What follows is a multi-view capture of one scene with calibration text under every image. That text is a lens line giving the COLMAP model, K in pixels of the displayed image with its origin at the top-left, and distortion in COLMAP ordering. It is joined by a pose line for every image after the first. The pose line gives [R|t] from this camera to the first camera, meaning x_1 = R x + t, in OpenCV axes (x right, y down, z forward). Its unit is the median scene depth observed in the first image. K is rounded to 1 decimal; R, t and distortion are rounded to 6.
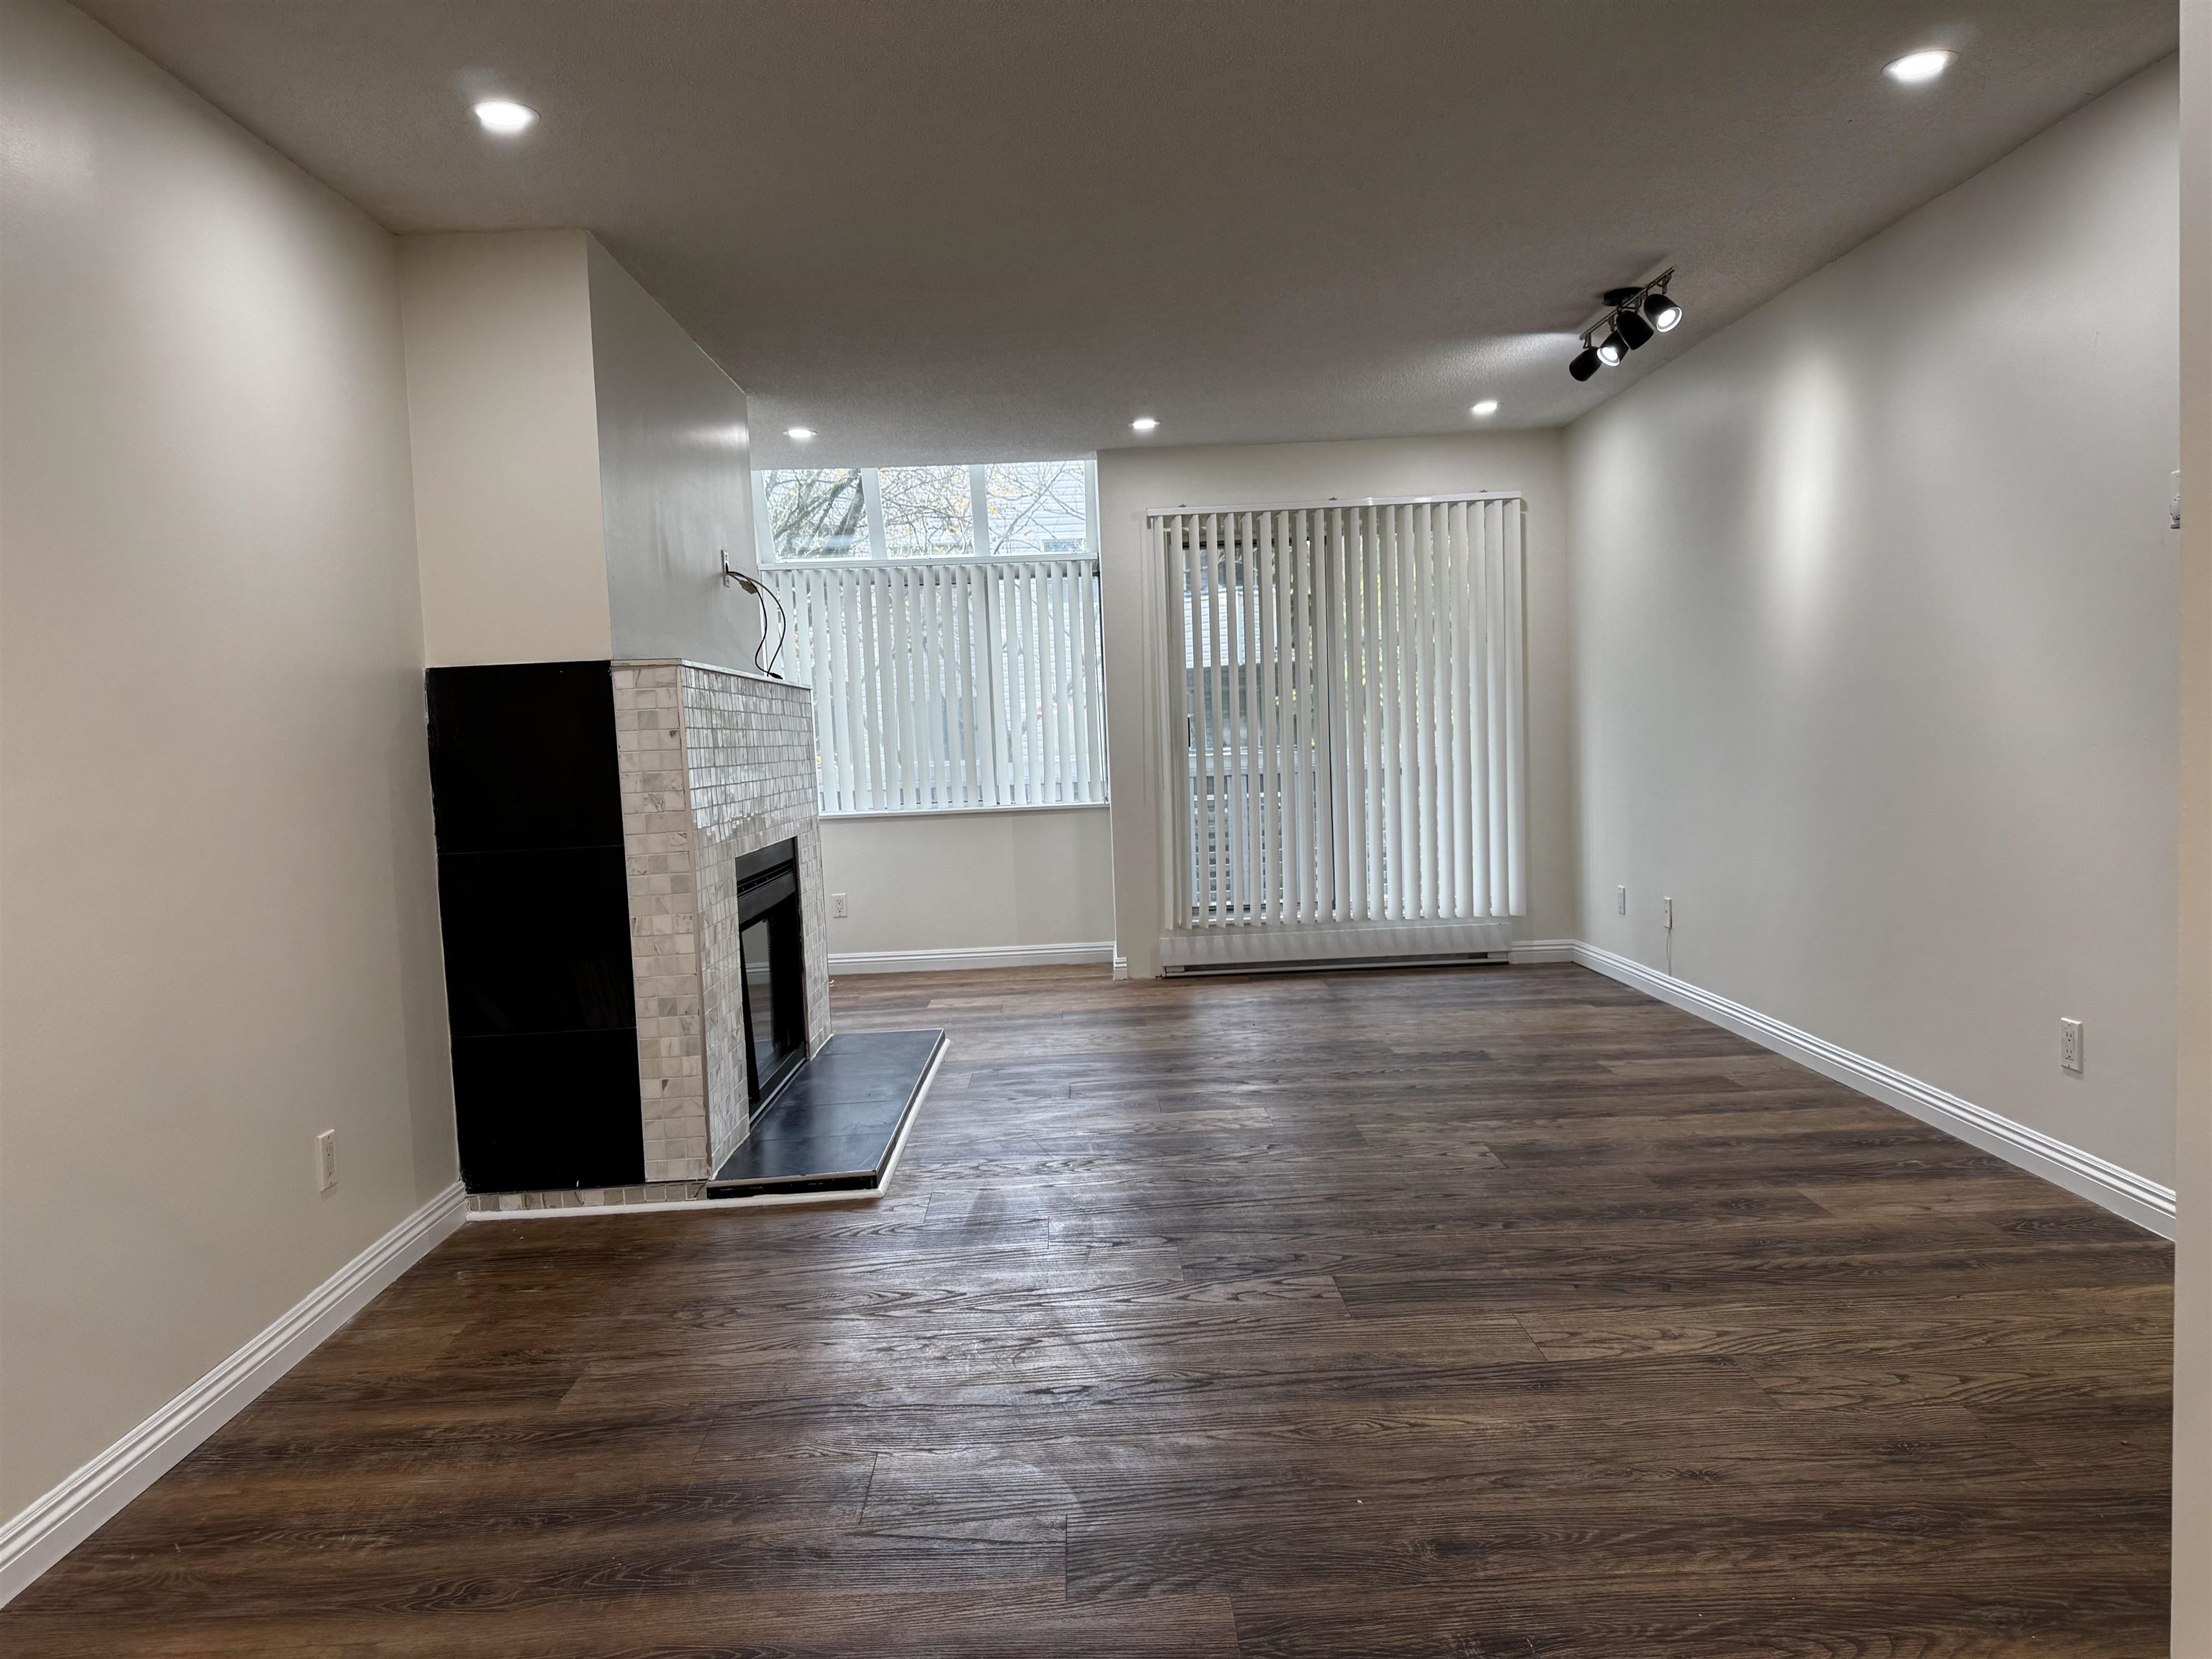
lens RADIAL K [[1569.1, 0, 1103.4], [0, 1569.1, 811.9], [0, 0, 1]] dist [0.047366, -0.067549]
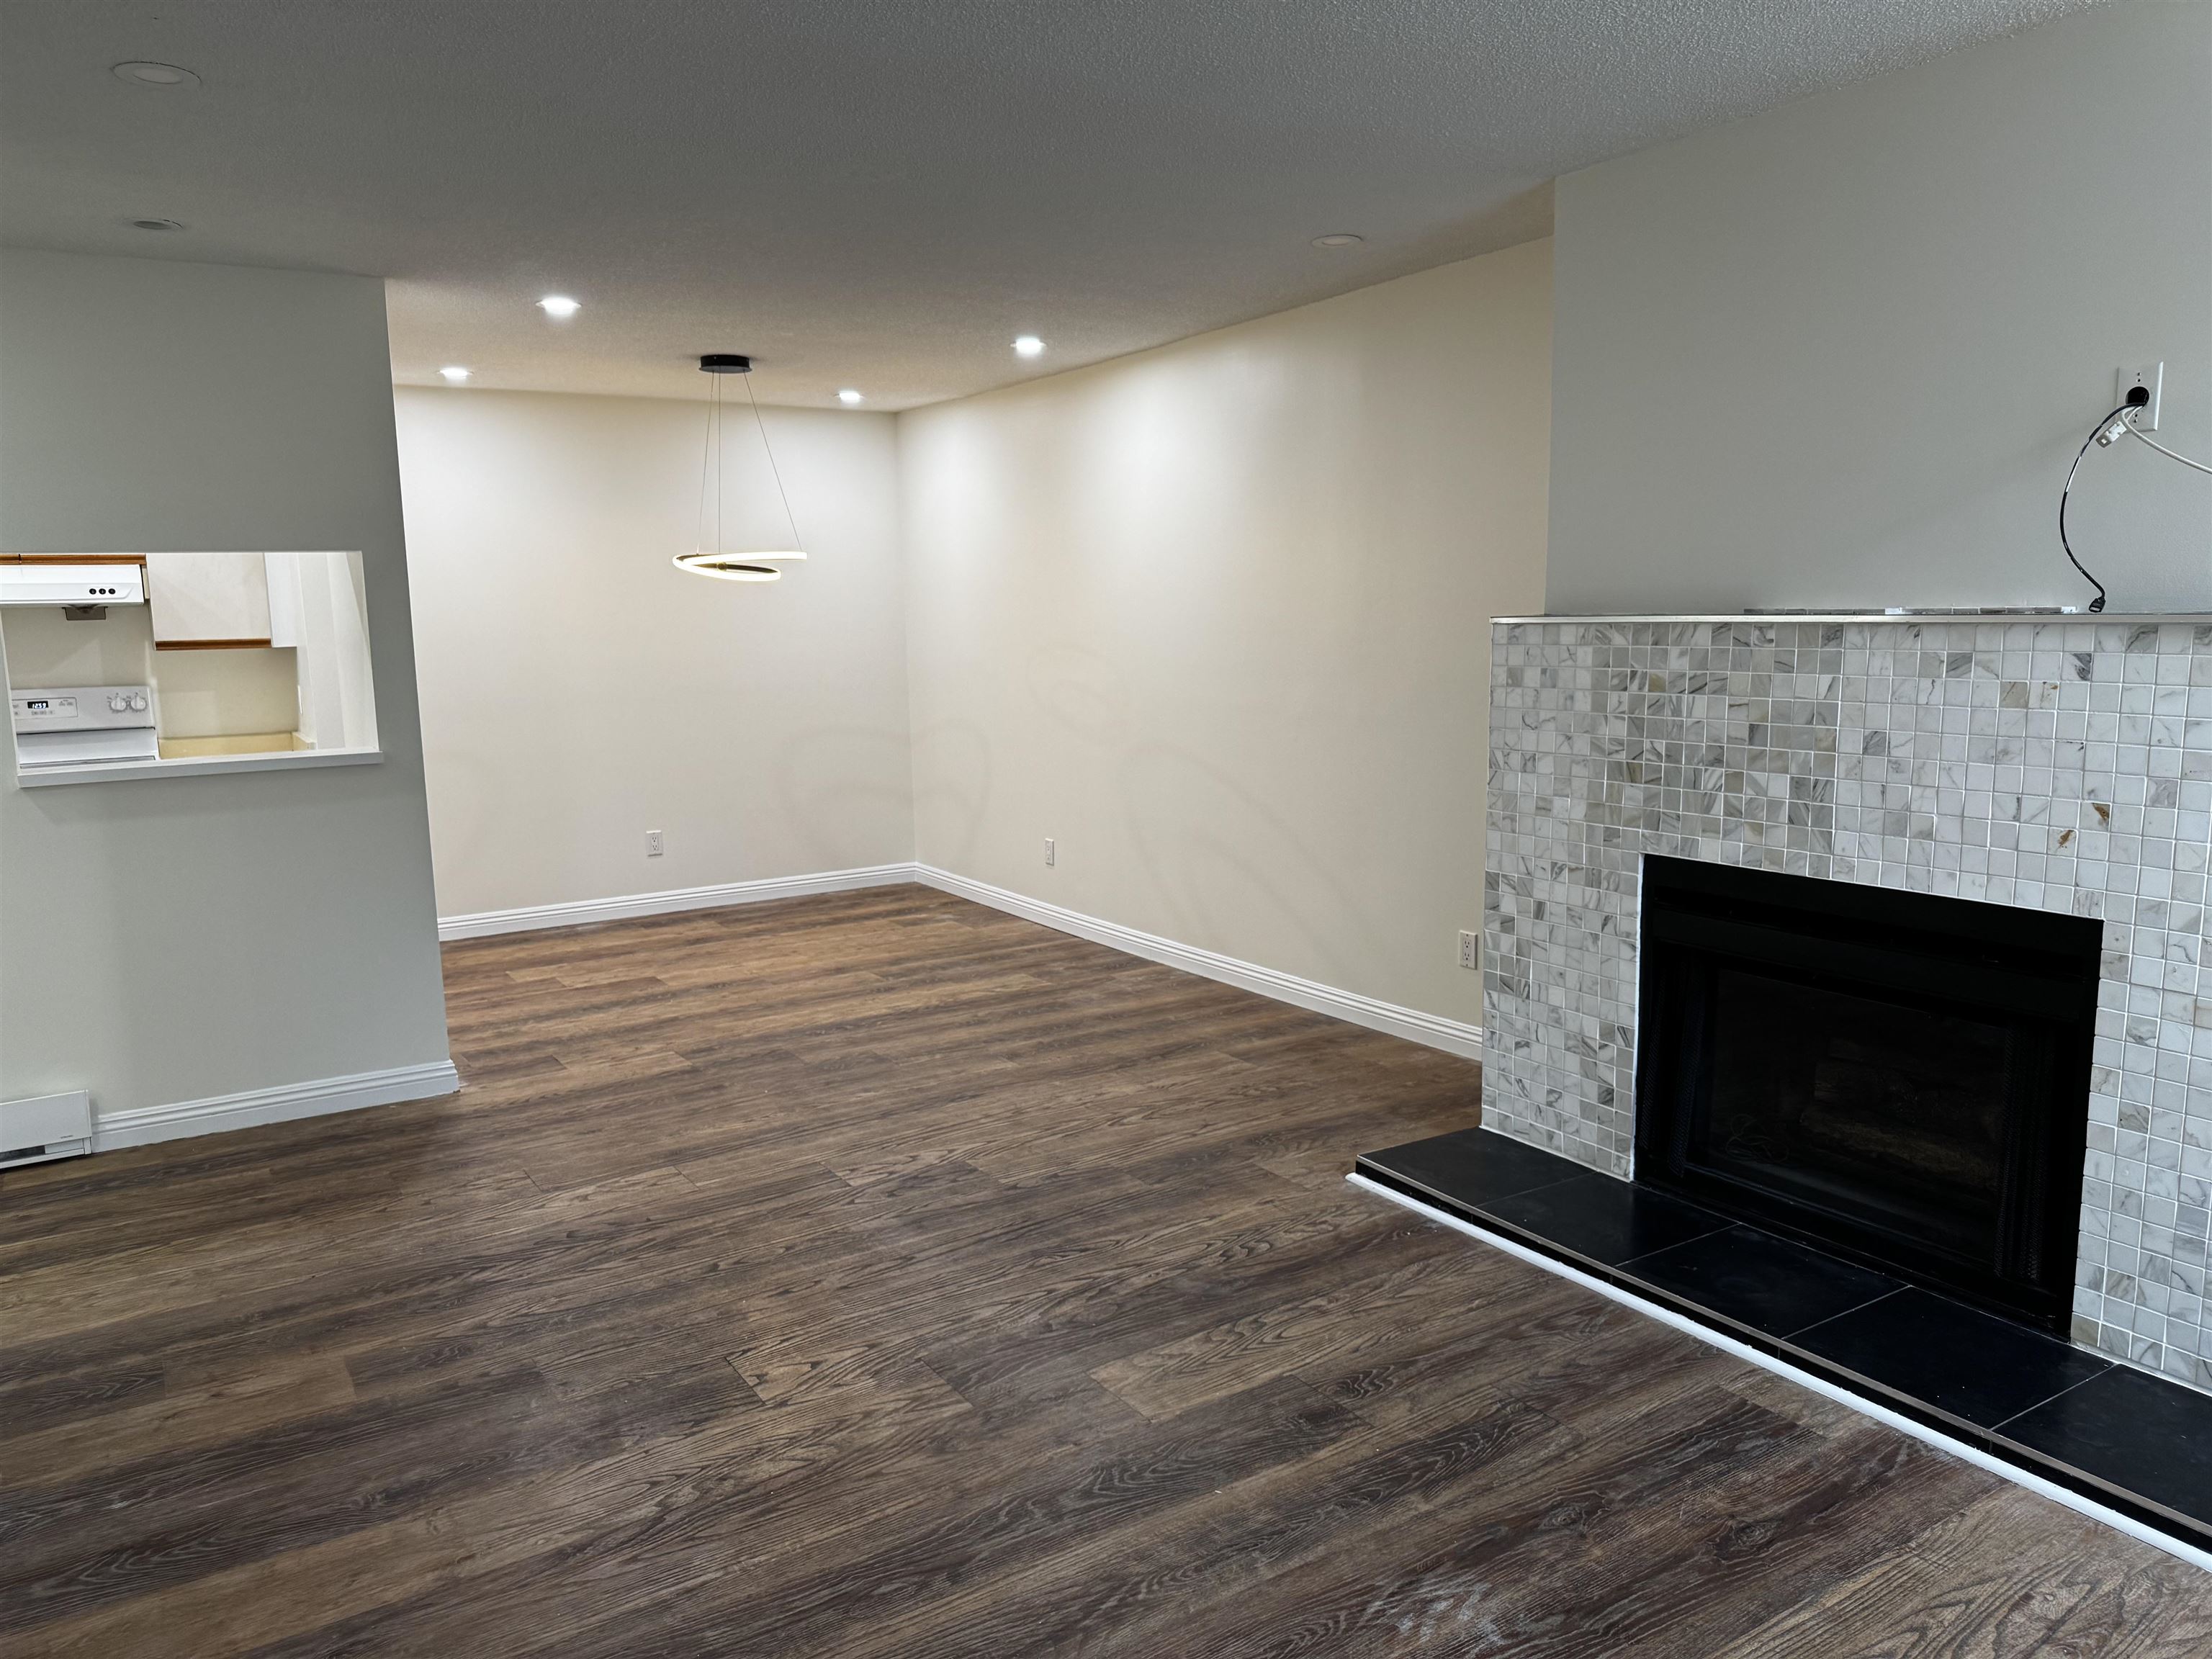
lens RADIAL K [[1569.1, 0, 1113.5], [0, 1569.1, 825.7], [0, 0, 1]] dist [0.047366, -0.067549]
pose [[-0.852013, 0.128974, -0.507385, 0.455427], [0.024329, 0.977886, 0.207719, -0.181069], [0.522955, 0.164635, -0.836309, 1.711896]]
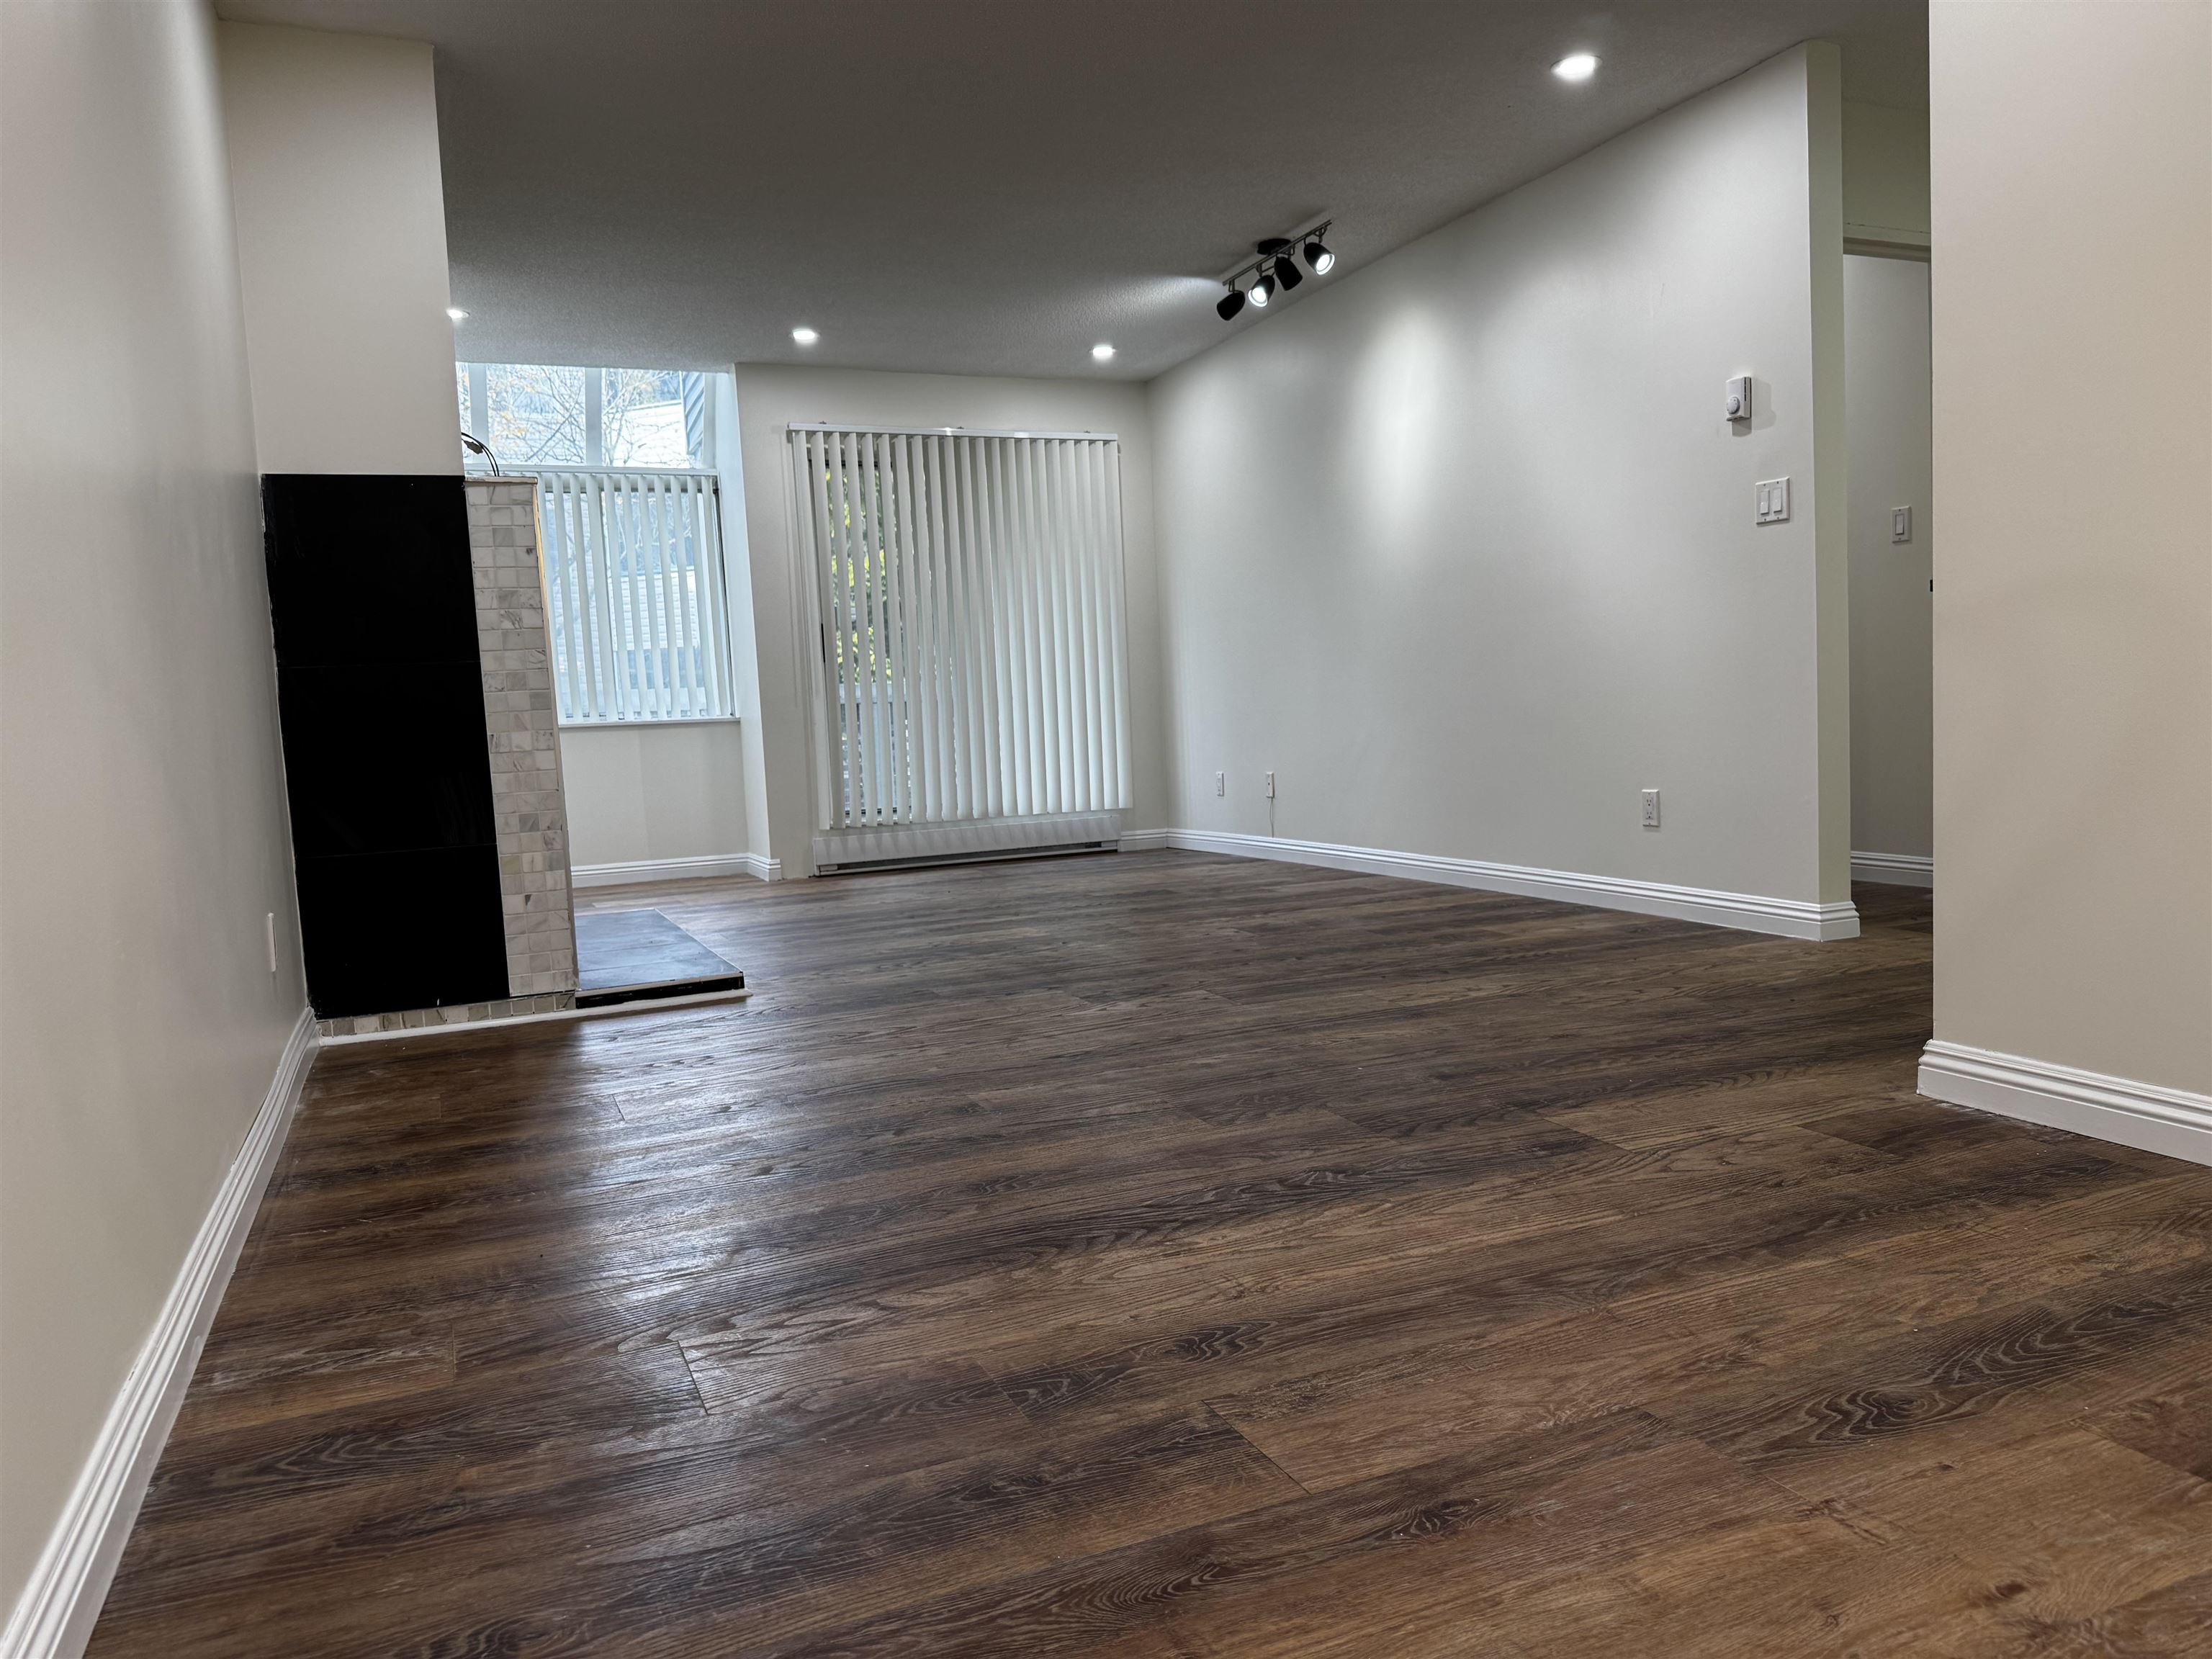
lens RADIAL K [[1569.1, 0, 1116.8], [0, 1569.1, 837.8], [0, 0, 1]] dist [0.047366, -0.067549]
pose [[0.925186, -0.031823, 0.378176, -0.311013], [0.029650, 0.999493, 0.011571, 0.133126], [-0.378353, 0.000508, 0.925661, -0.084789]]
